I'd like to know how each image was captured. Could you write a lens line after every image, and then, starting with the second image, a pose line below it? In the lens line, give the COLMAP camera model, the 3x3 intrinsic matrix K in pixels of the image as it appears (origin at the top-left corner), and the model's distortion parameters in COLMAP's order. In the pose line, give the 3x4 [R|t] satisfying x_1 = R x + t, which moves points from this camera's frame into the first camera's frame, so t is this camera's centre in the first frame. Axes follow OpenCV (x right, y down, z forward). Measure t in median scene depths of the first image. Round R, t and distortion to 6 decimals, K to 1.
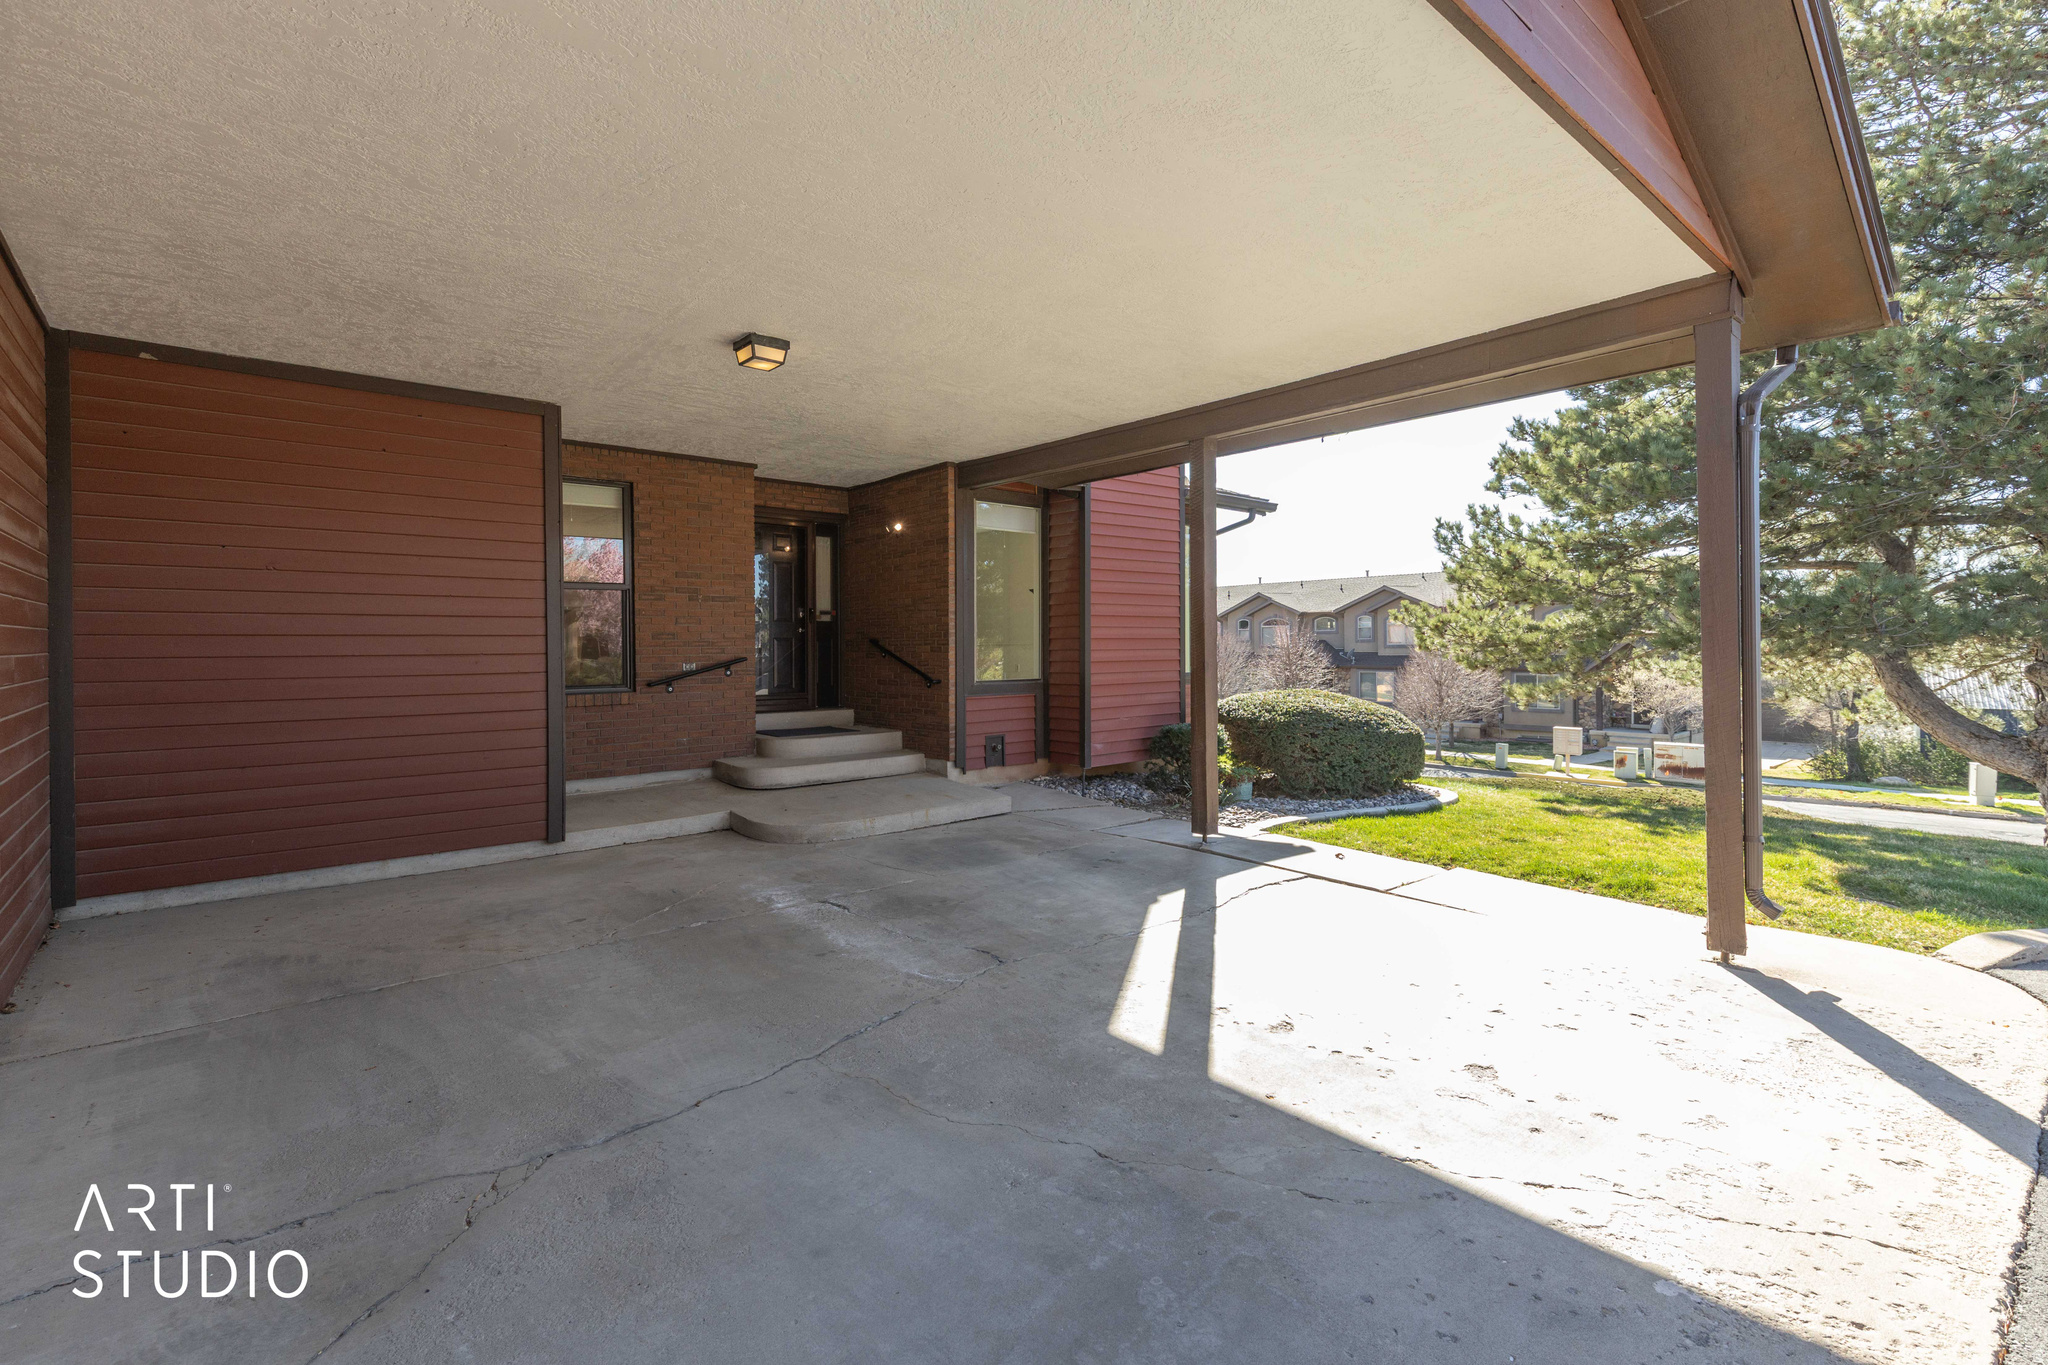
lens RADIAL K [[934.9, 0, 1017.7], [0, 934.9, 648.6], [0, 0, 1]] dist [0.014974, 0.000114]
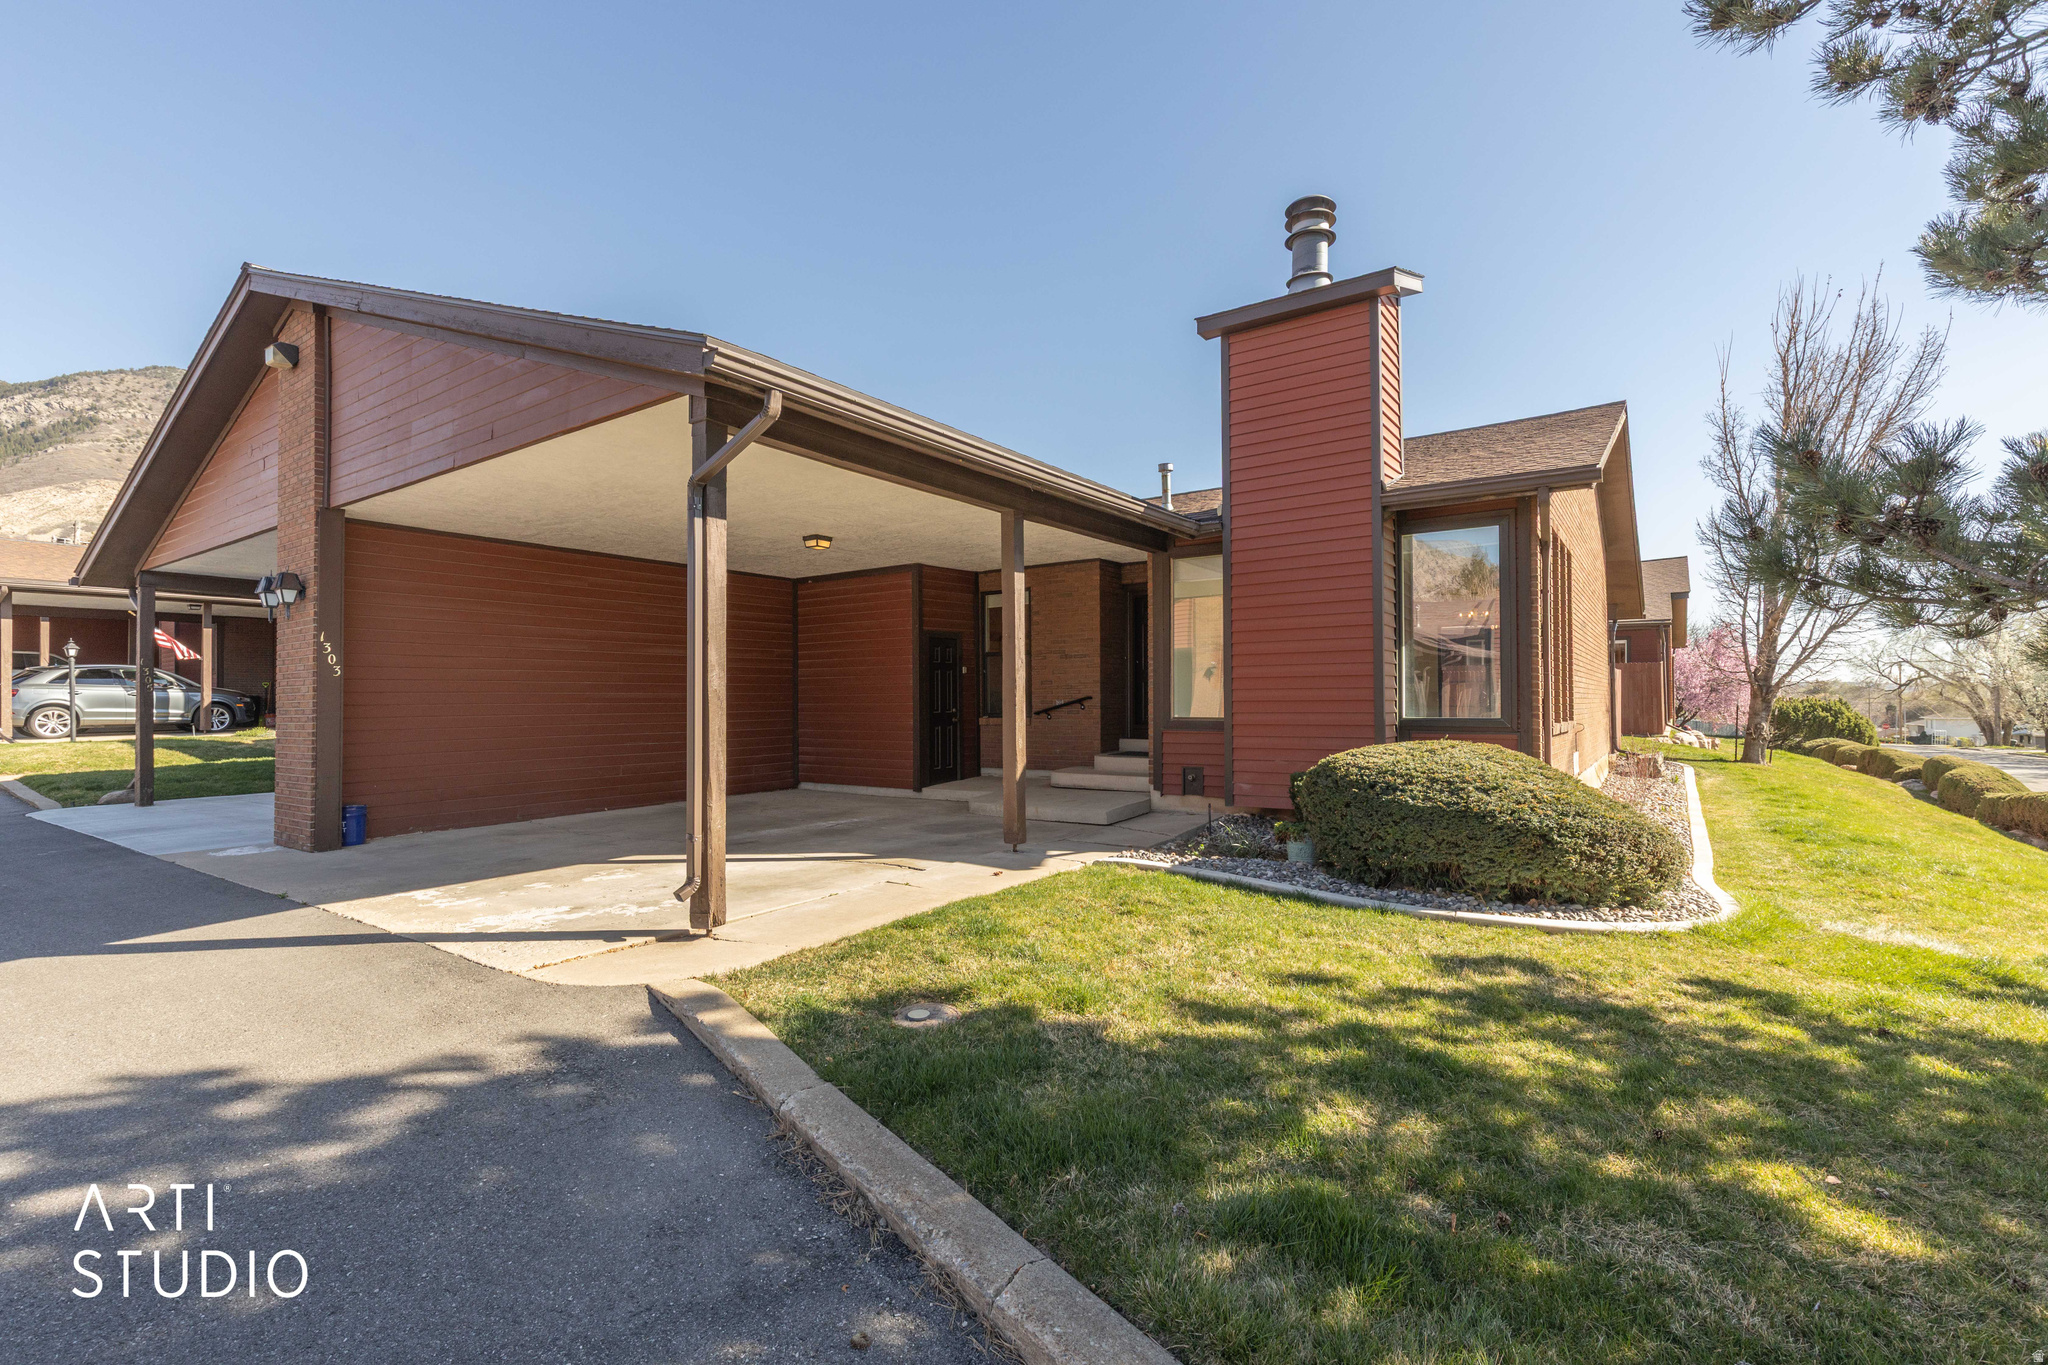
lens RADIAL K [[906.3, 0, 1024.0], [0, 906.3, 682.5], [0, 0, 1]] dist [0.013647, 0.000038]
pose [[0.243126, -0.014324, -0.969889, 0.994898], [0.003331, 0.999897, -0.013932, 0.007200], [0.969989, 0.000156, 0.243149, 0.555592]]
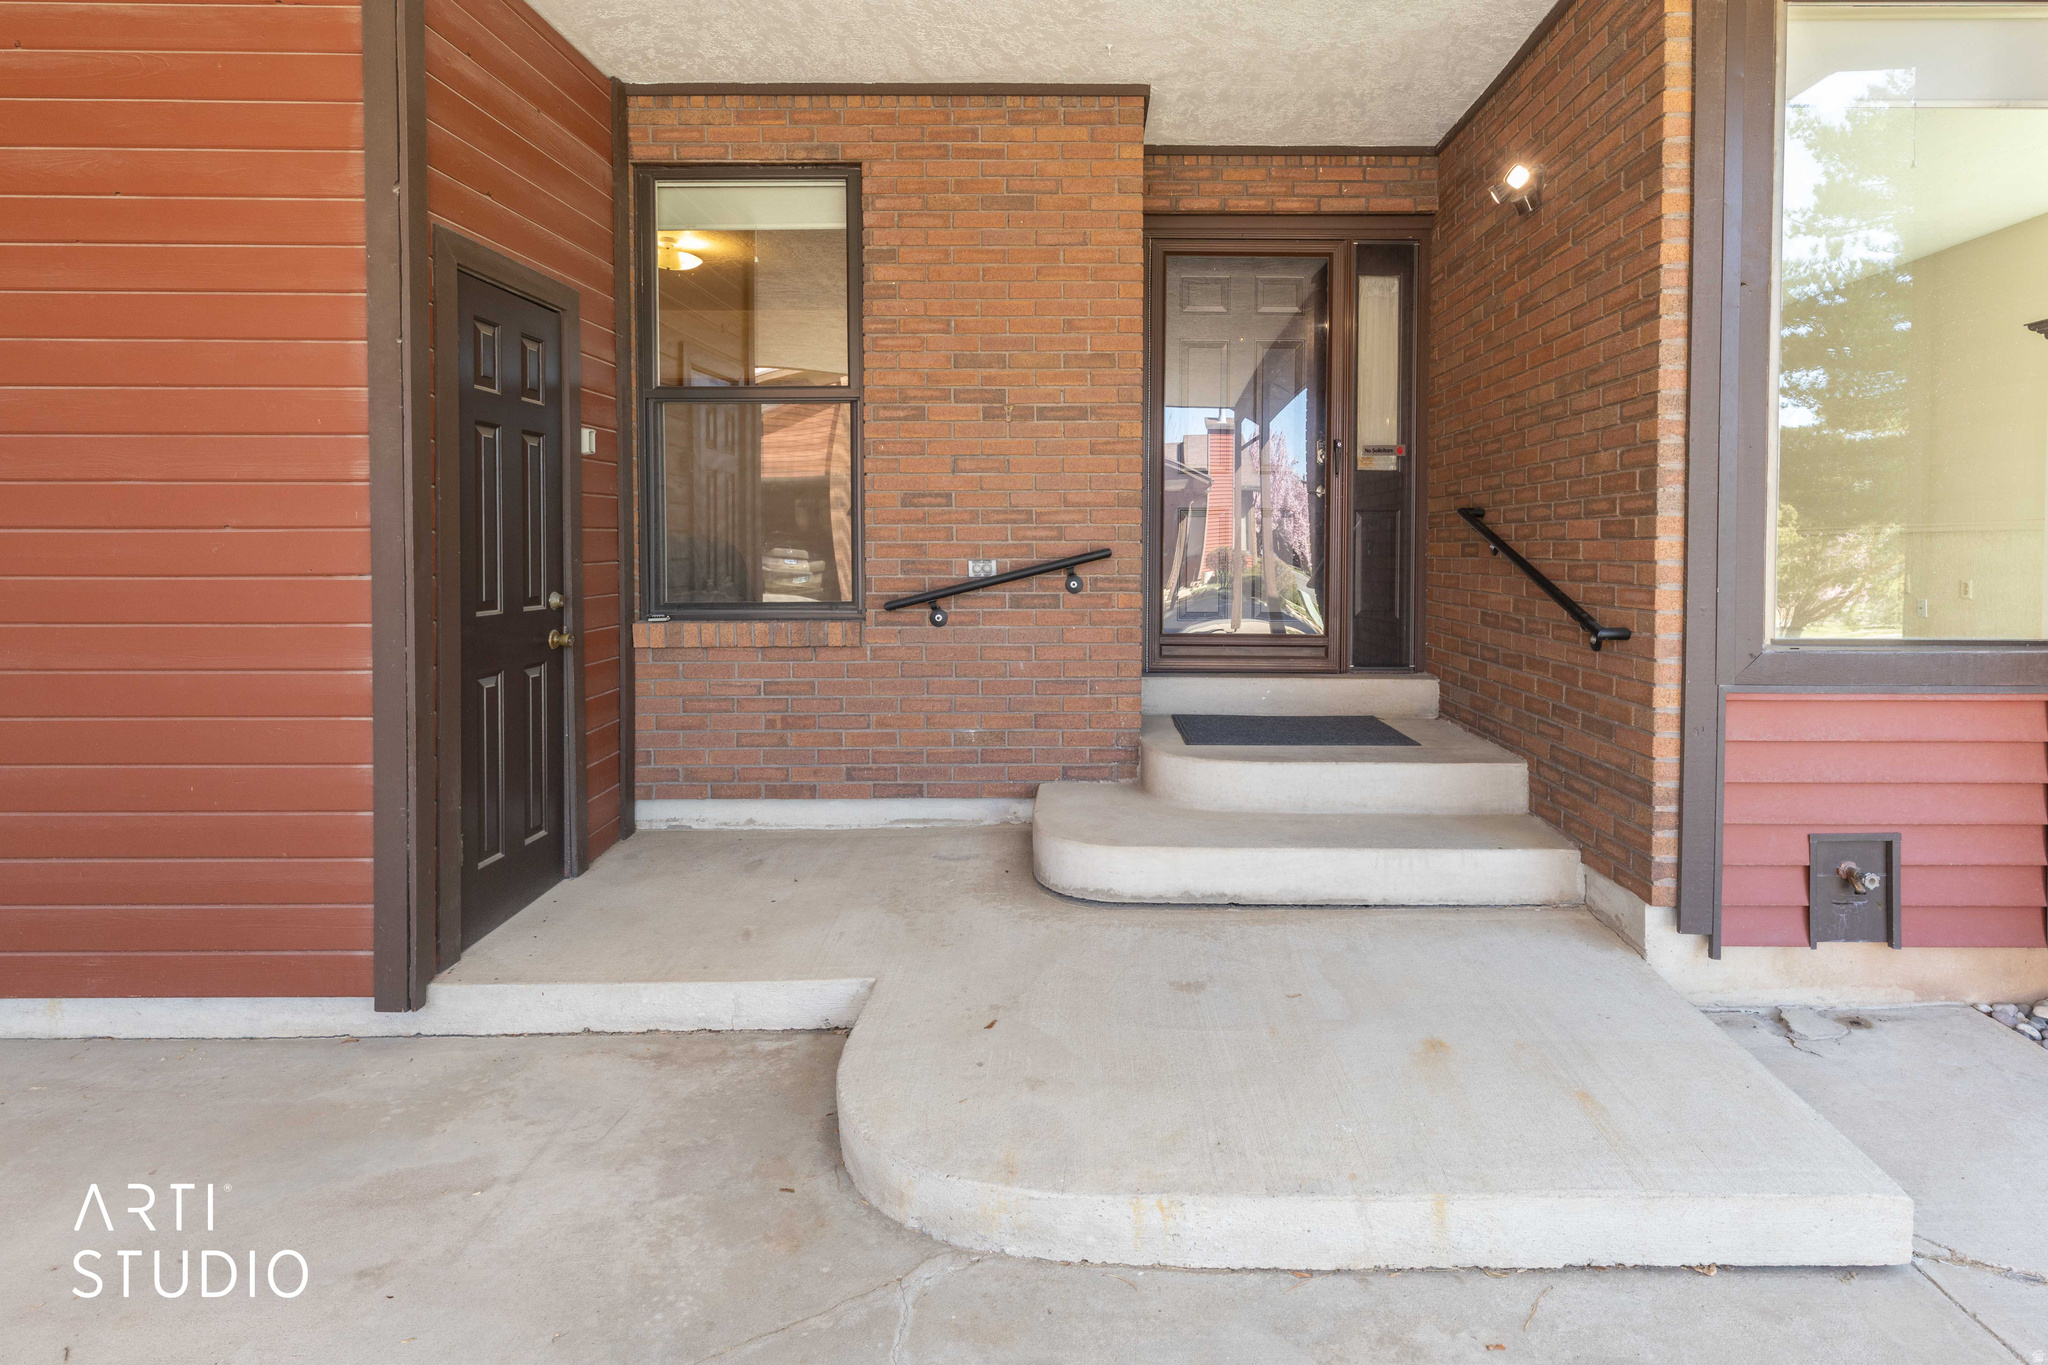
lens RADIAL K [[1029.1, 0, 1082.6], [0, 1029.1, 564.5], [0, 0, 1]] dist [0.017754, -0.000396]
pose [[0.759925, 0.019048, -0.649731, 0.001281], [-0.008174, 0.999772, 0.019749, 0.007008], [0.649959, -0.009697, 0.759907, 0.624565]]
